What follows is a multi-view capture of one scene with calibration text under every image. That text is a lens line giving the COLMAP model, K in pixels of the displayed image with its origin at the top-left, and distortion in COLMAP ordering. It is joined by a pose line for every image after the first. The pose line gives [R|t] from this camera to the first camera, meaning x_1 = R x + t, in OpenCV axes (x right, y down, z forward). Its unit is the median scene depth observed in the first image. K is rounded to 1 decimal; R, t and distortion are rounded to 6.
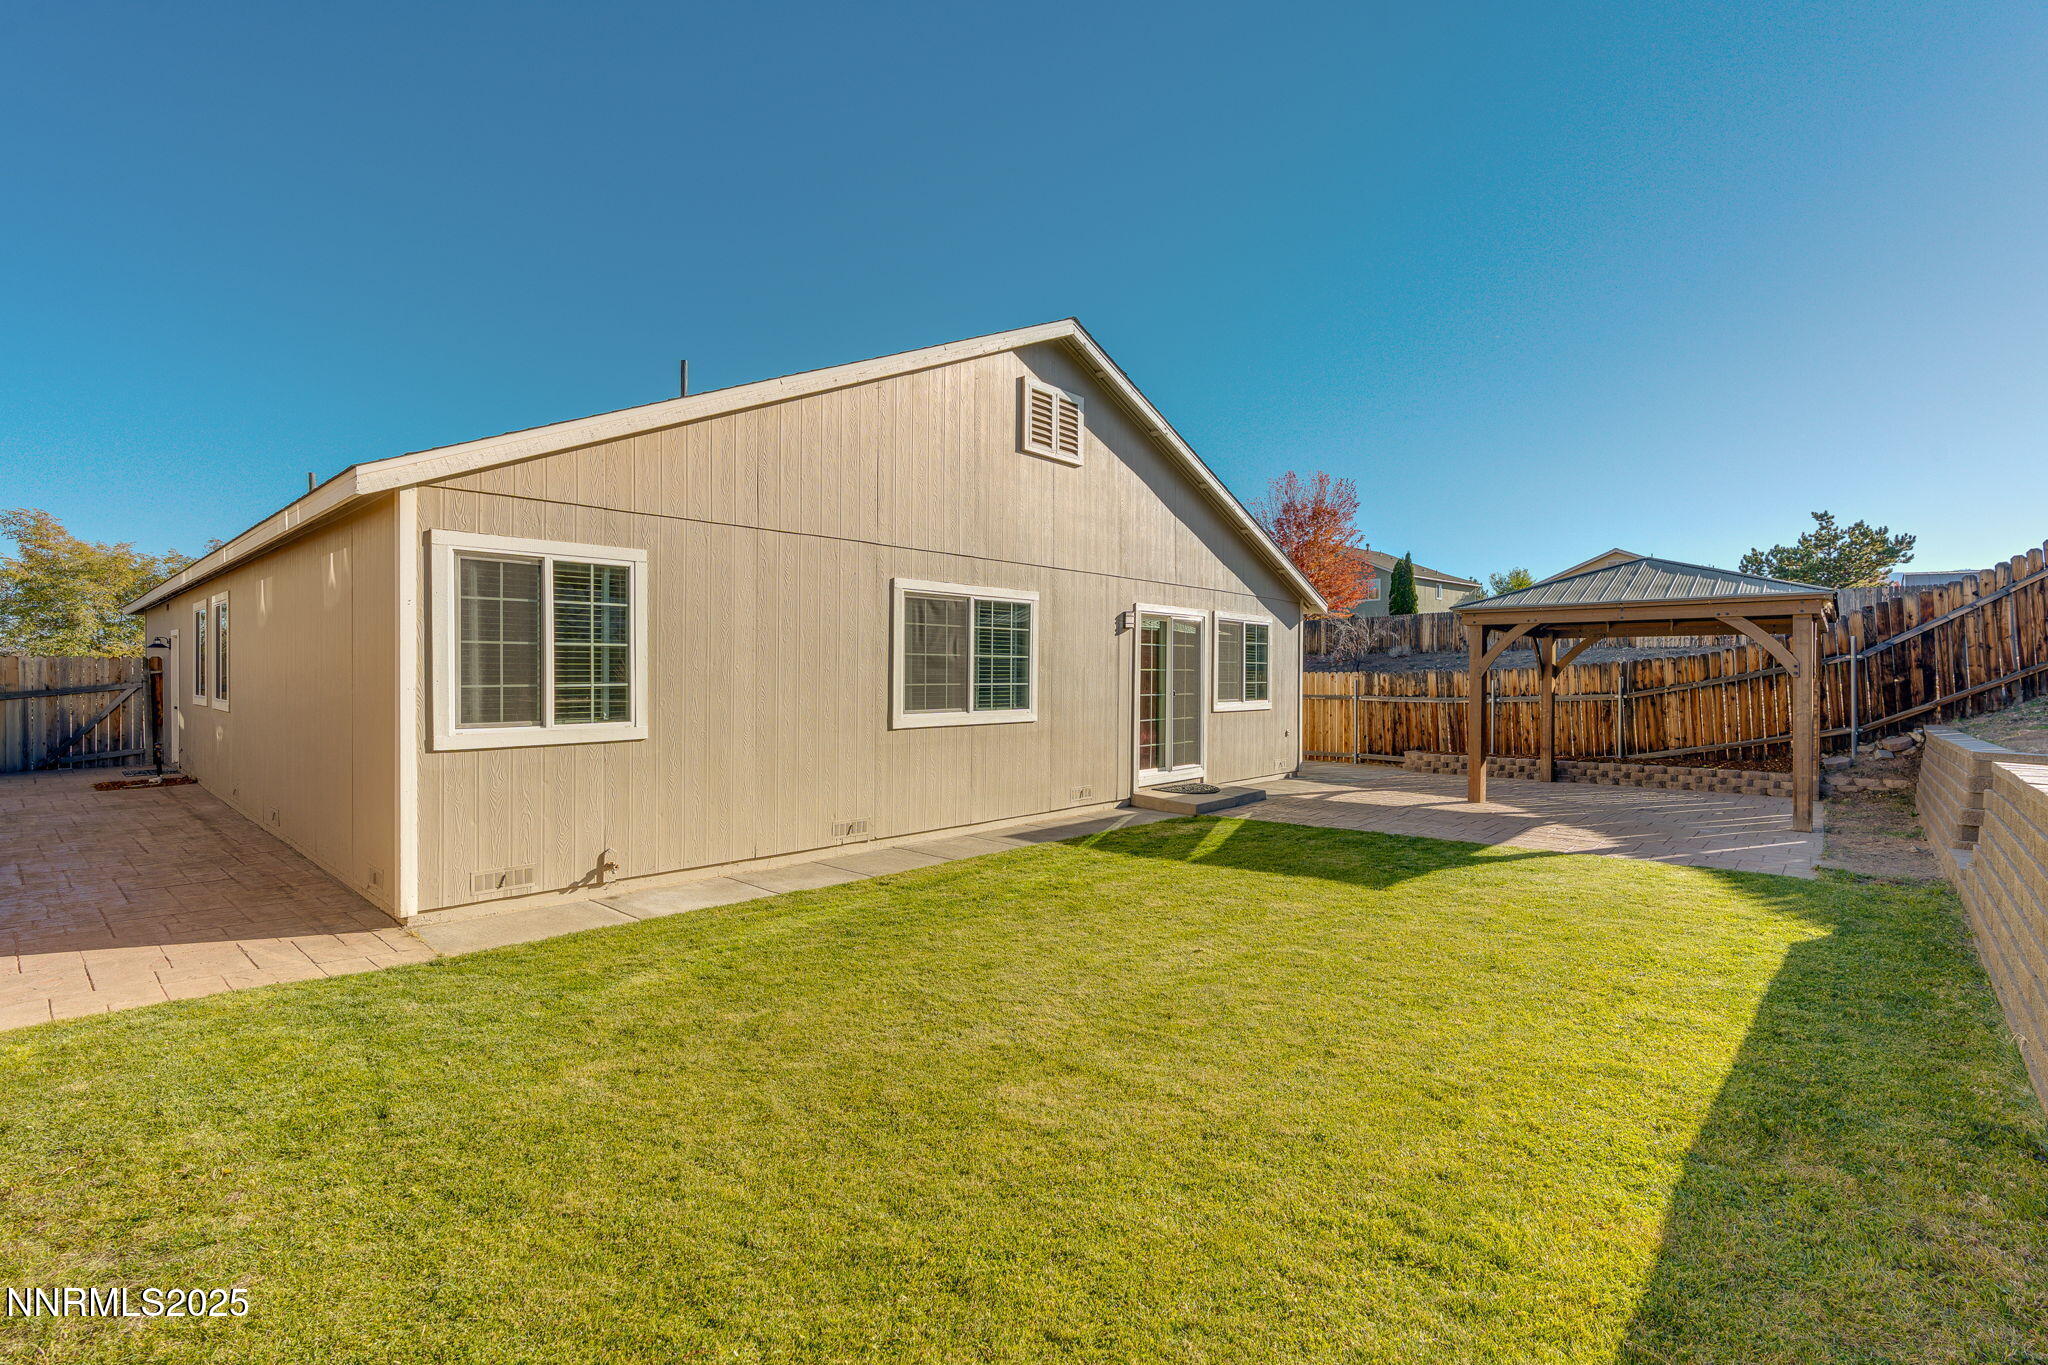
lens RADIAL K [[930.0, 0, 1014.9], [0, 930.0, 693.0], [0, 0, 1]] dist [-0.007237, 0.001878]
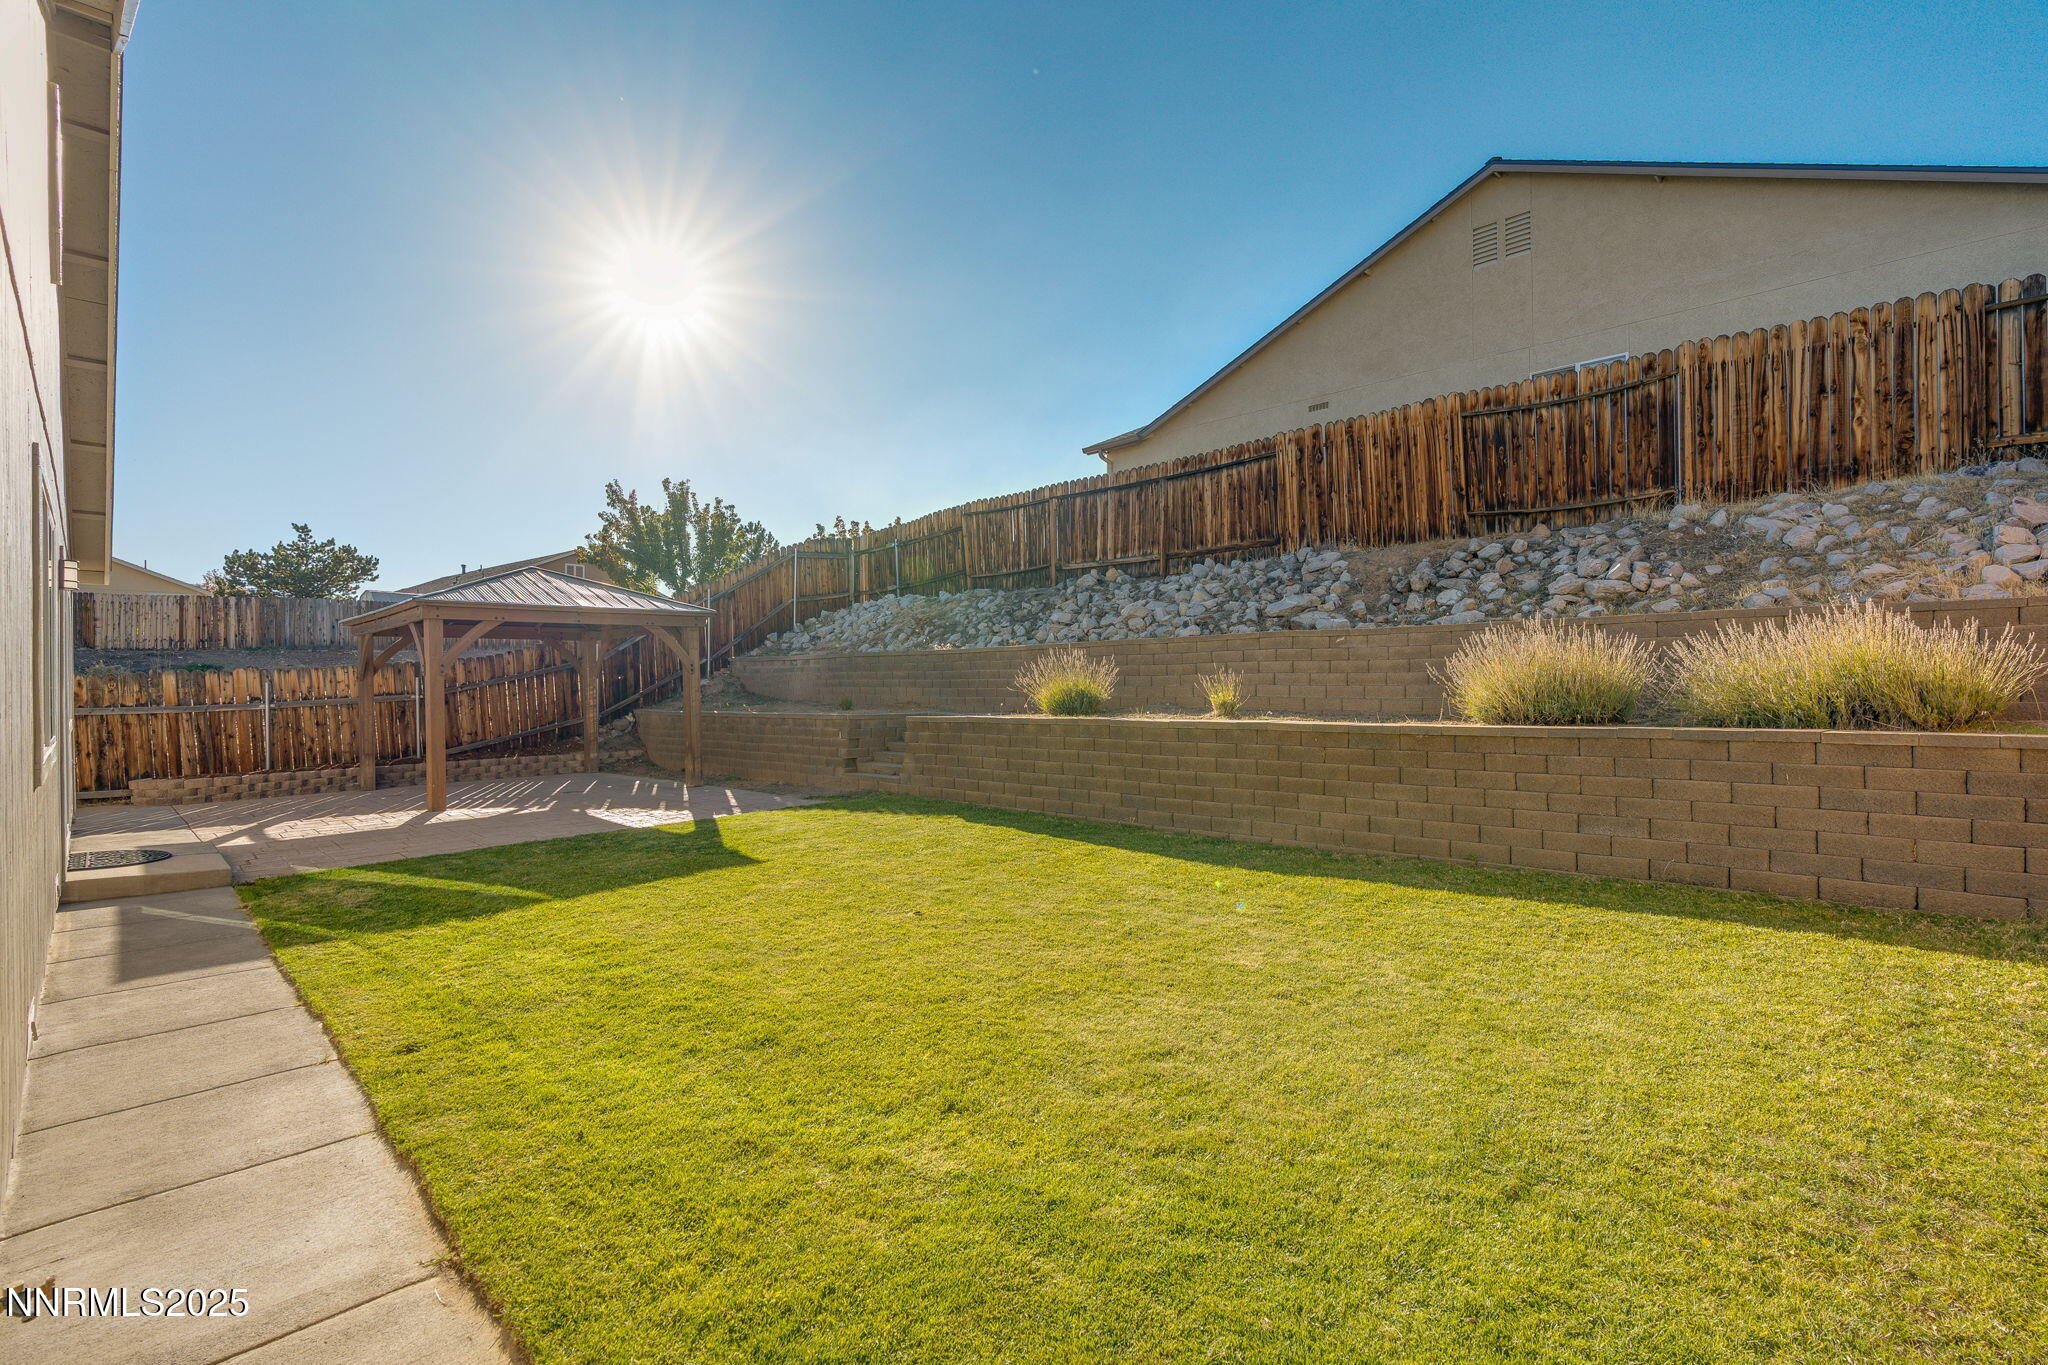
lens RADIAL K [[930.0, 0, 1018.9], [0, 930.0, 671.2], [0, 0, 1]] dist [-0.007237, 0.001878]
pose [[0.039556, 0.001051, 0.999217, -0.295141], [0.028976, 0.999578, -0.002198, -0.002476], [-0.998797, 0.029040, 0.039509, 0.269501]]
